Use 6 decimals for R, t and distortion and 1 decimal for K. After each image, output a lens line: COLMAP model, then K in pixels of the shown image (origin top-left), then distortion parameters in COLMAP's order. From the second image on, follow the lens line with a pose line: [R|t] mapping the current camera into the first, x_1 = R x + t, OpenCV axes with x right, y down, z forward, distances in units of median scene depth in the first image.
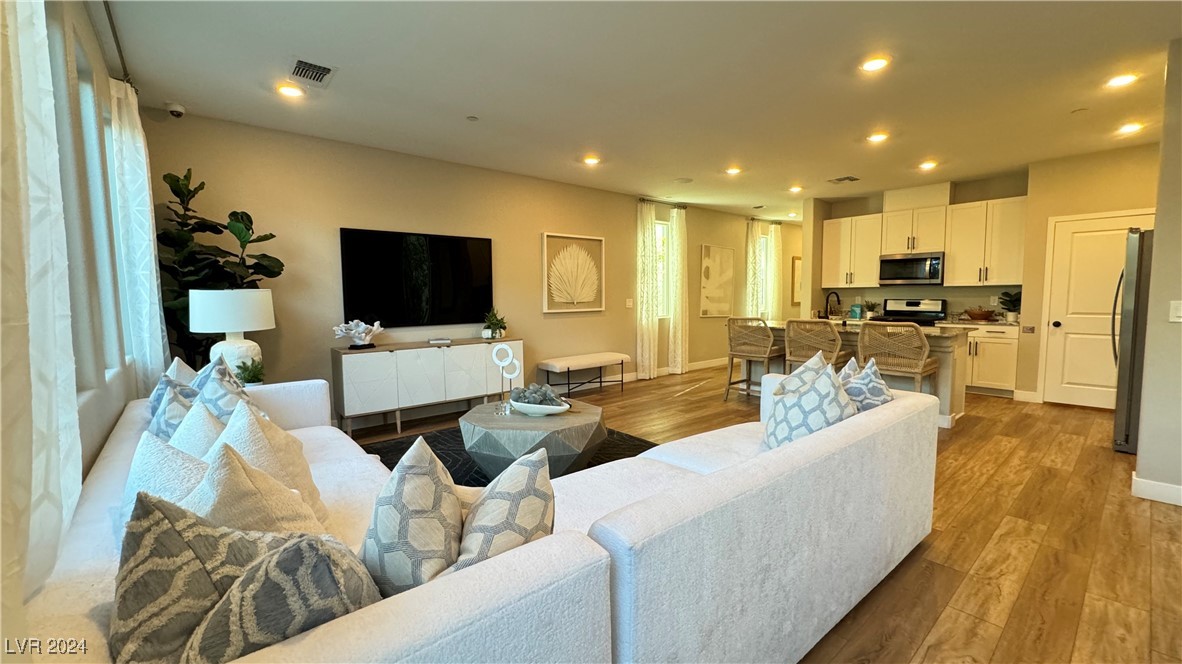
lens RADIAL K [[472.7, 0, 586.9], [0, 472.7, 334.0], [0, 0, 1]] dist [-0.003892, 0.000993]
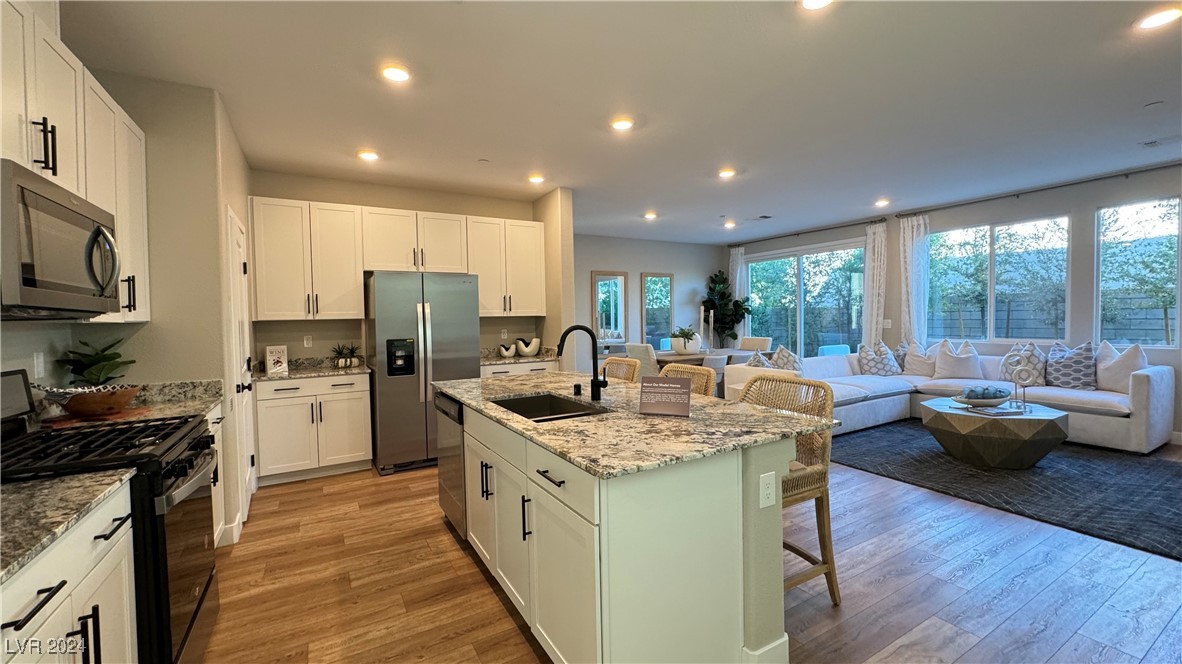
lens RADIAL K [[472.7, 0, 592.5], [0, 472.7, 330.7], [0, 0, 1]] dist [-0.003892, 0.000993]
pose [[-0.985615, 0.023554, 0.167355, 0.374705], [0.041926, 0.993362, 0.107114, -0.114022], [-0.163721, 0.112590, -0.980061, 1.236913]]
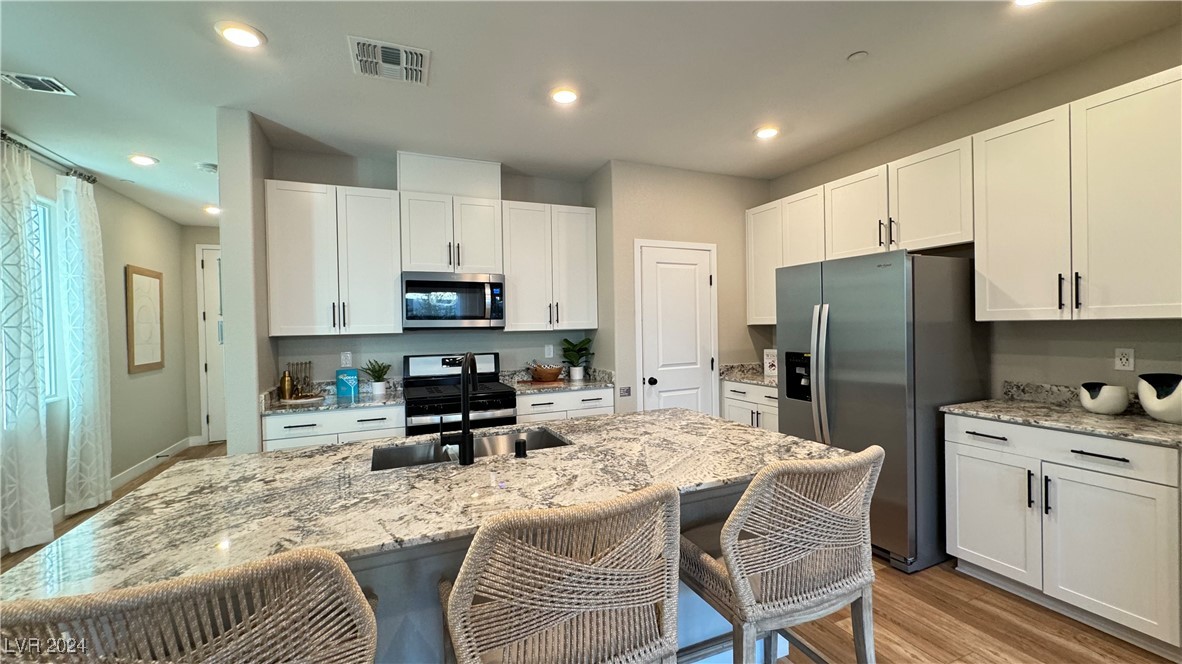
lens RADIAL K [[472.7, 0, 591.7], [0, 472.7, 329.8], [0, 0, 1]] dist [-0.003892, 0.000993]
pose [[0.283880, -0.005161, 0.958846, 0.204223], [0.096750, 0.995036, -0.023289, -0.077433], [-0.953966, 0.099380, 0.282970, 0.713990]]
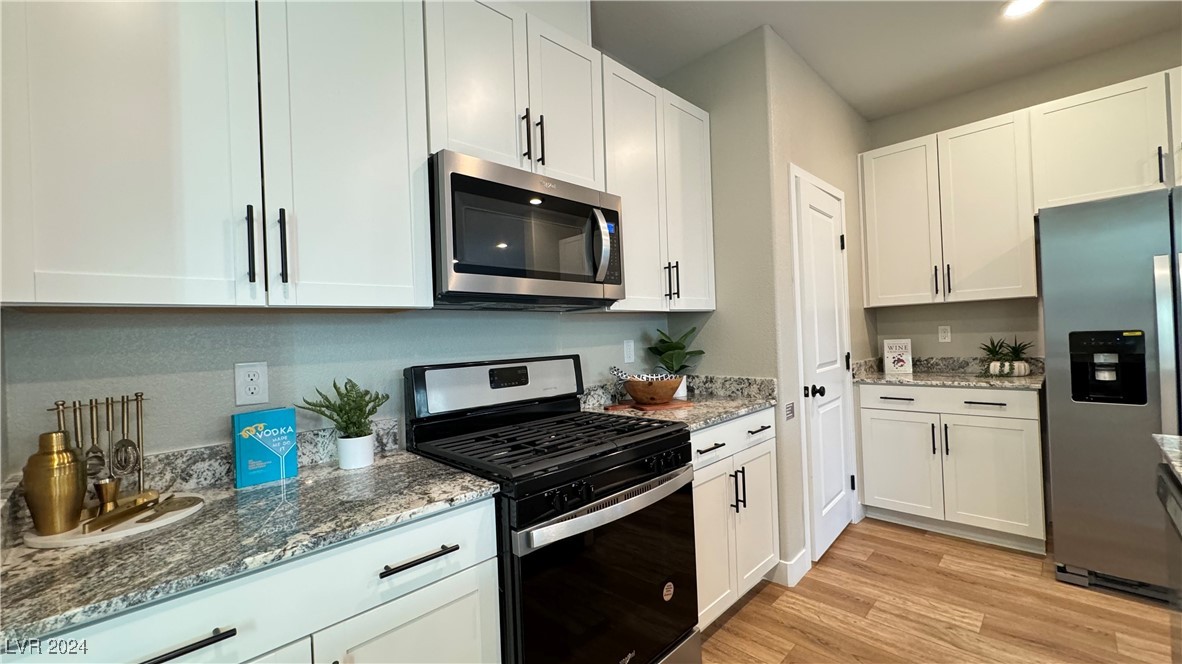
lens RADIAL K [[472.7, 0, 591.4], [0, 472.7, 331.7], [0, 0, 1]] dist [-0.003892, 0.000993]
pose [[-0.083168, 0.017269, 0.996386, 0.445867], [0.124725, 0.992168, -0.006785, -0.086085], [-0.988700, 0.123710, -0.084670, 1.028727]]
